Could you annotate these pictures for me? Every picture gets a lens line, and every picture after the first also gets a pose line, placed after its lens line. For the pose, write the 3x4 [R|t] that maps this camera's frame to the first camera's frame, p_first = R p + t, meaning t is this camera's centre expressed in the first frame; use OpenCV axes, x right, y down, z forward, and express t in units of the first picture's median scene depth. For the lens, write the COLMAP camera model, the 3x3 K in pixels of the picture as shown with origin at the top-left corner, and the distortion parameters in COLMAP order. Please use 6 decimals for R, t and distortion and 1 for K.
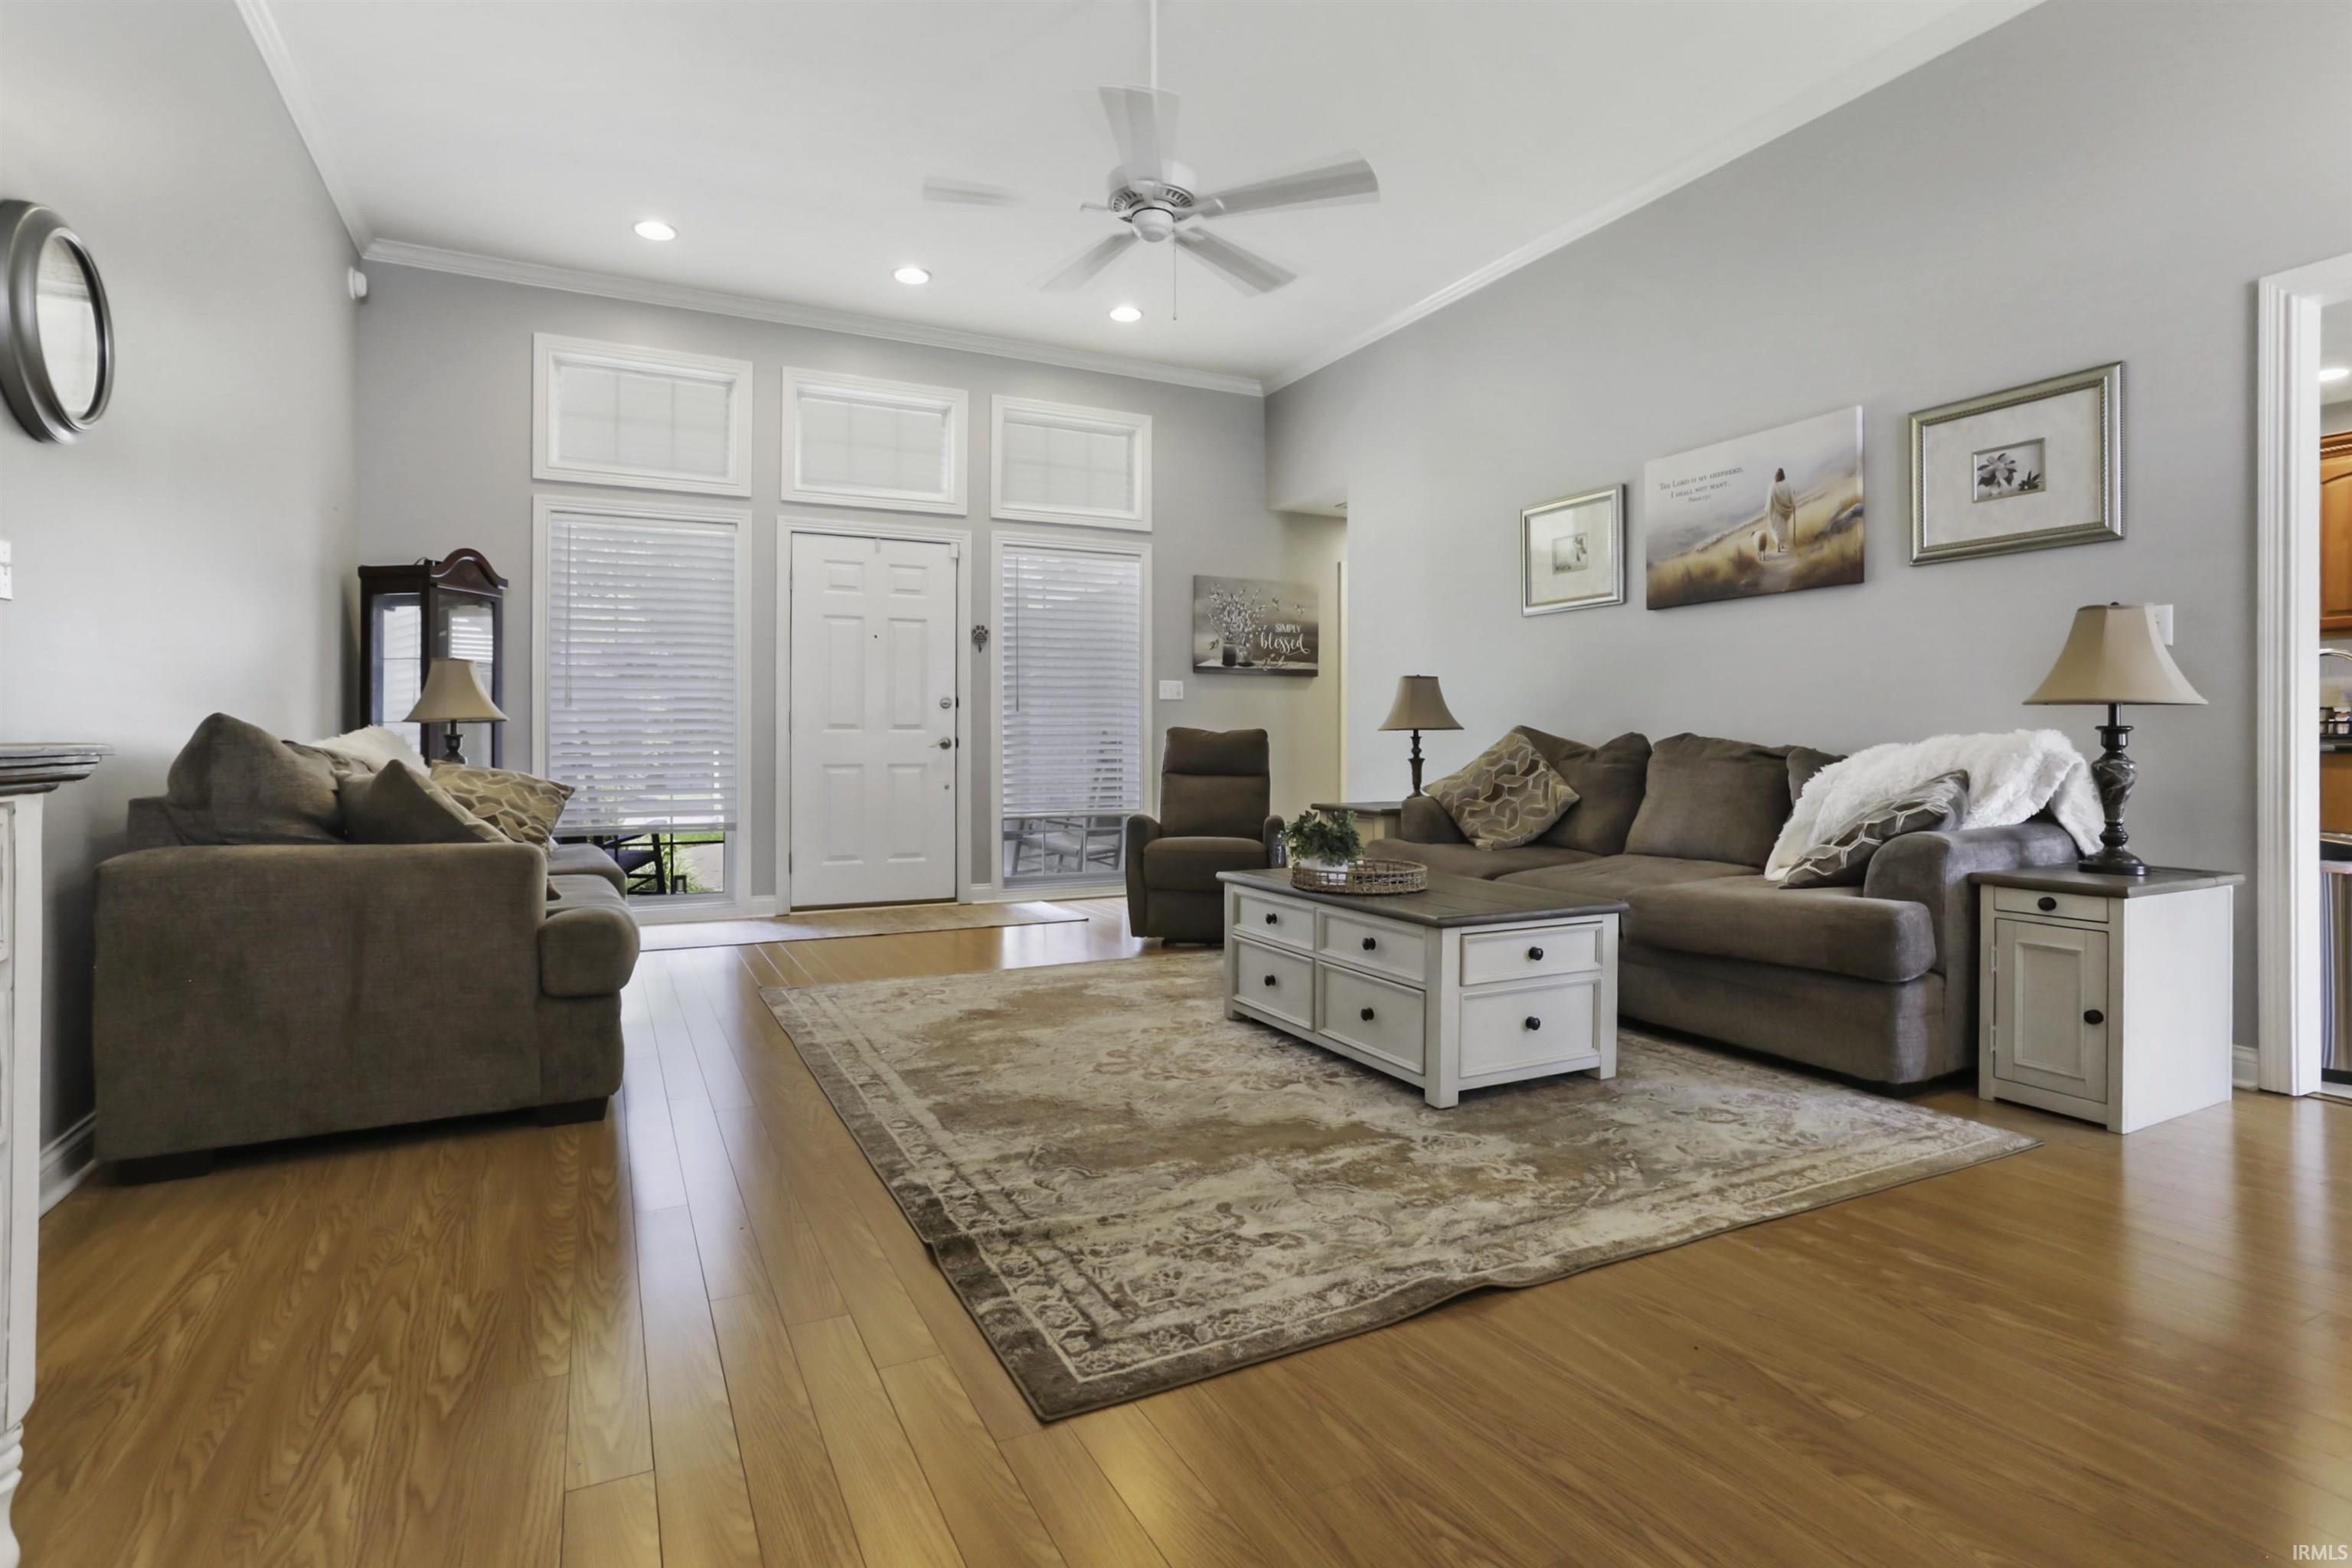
lens RADIAL K [[1154.4, 0, 1199.9], [0, 1154.4, 765.3], [0, 0, 1]] dist [-0.043845, 0.021114]
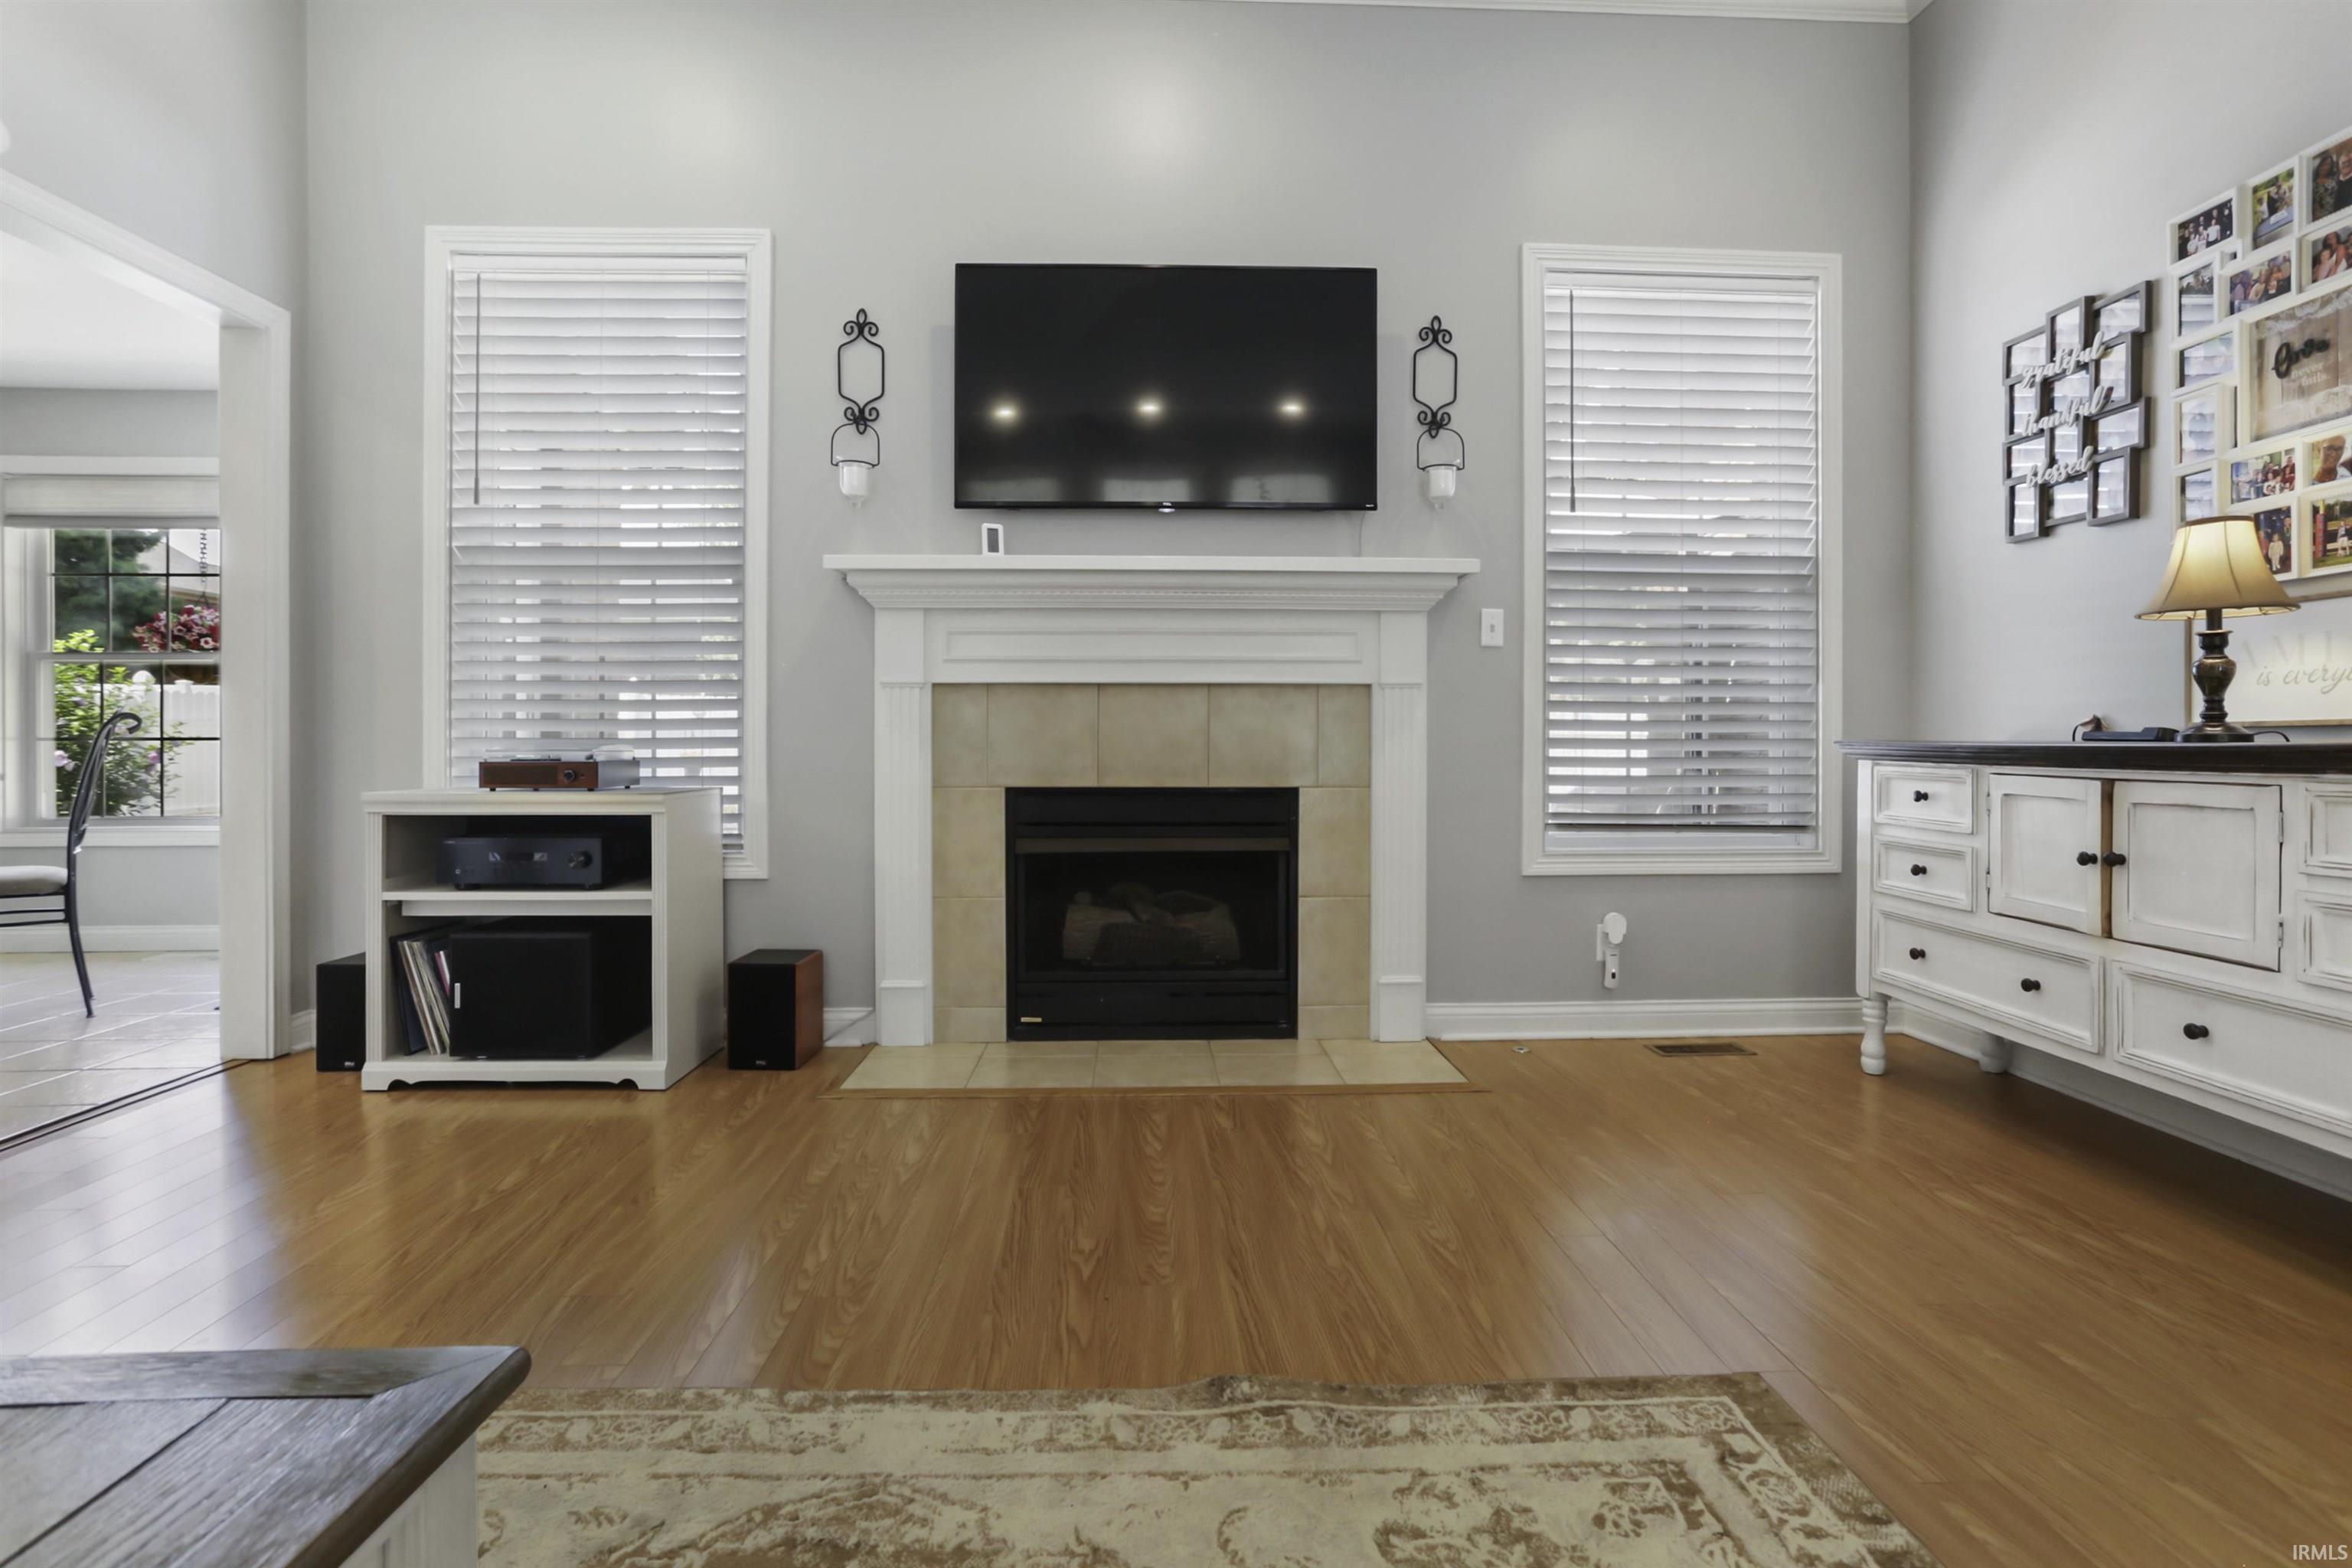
lens RADIAL K [[1154.4, 0, 1181.7], [0, 1154.4, 754.8], [0, 0, 1]] dist [-0.043845, 0.021114]
pose [[-0.902240, -0.005123, 0.431205, -0.049879], [0.006845, 0.999633, 0.026200, -0.016779], [-0.431181, 0.026590, -0.901874, 1.026509]]
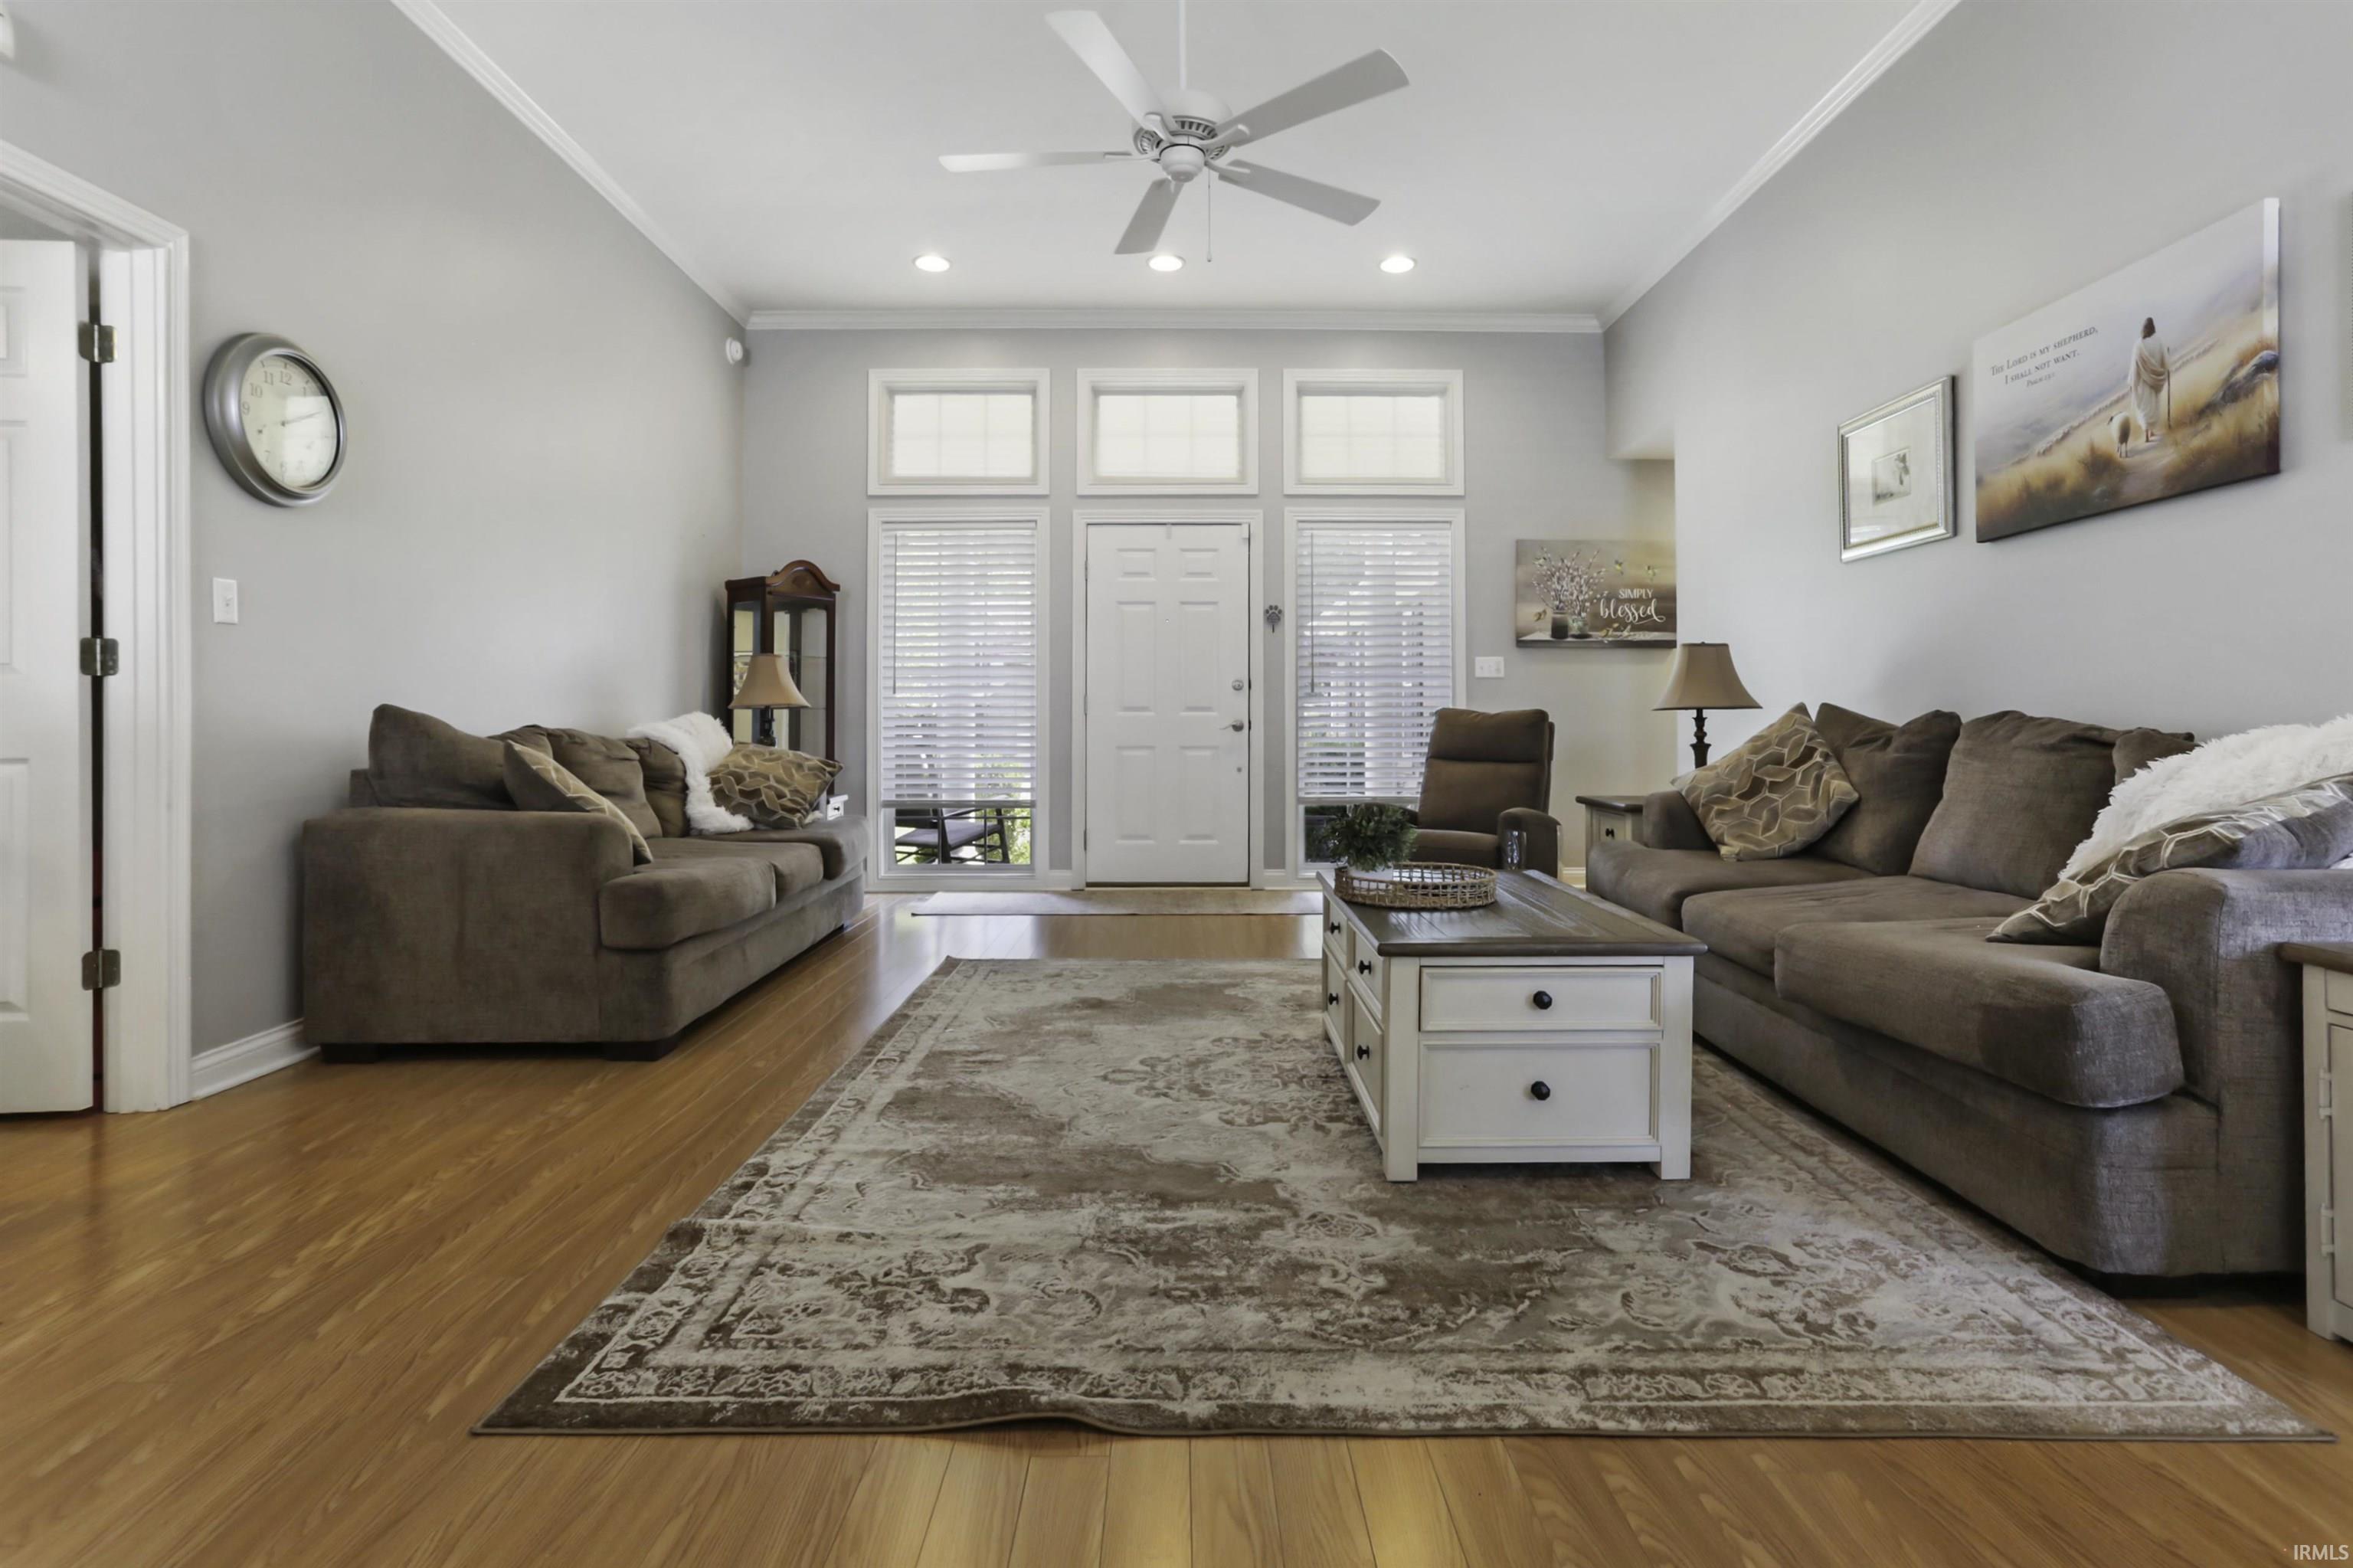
lens RADIAL K [[1154.9, 0, 1202.3], [0, 1154.9, 734.1], [0, 0, 1]] dist [-0.043845, 0.021114]
pose [[0.894061, 0.001722, -0.447943, 0.397993], [-0.007110, 0.999921, -0.010345, -0.003620], [0.447889, 0.012434, 0.894002, 0.196315]]
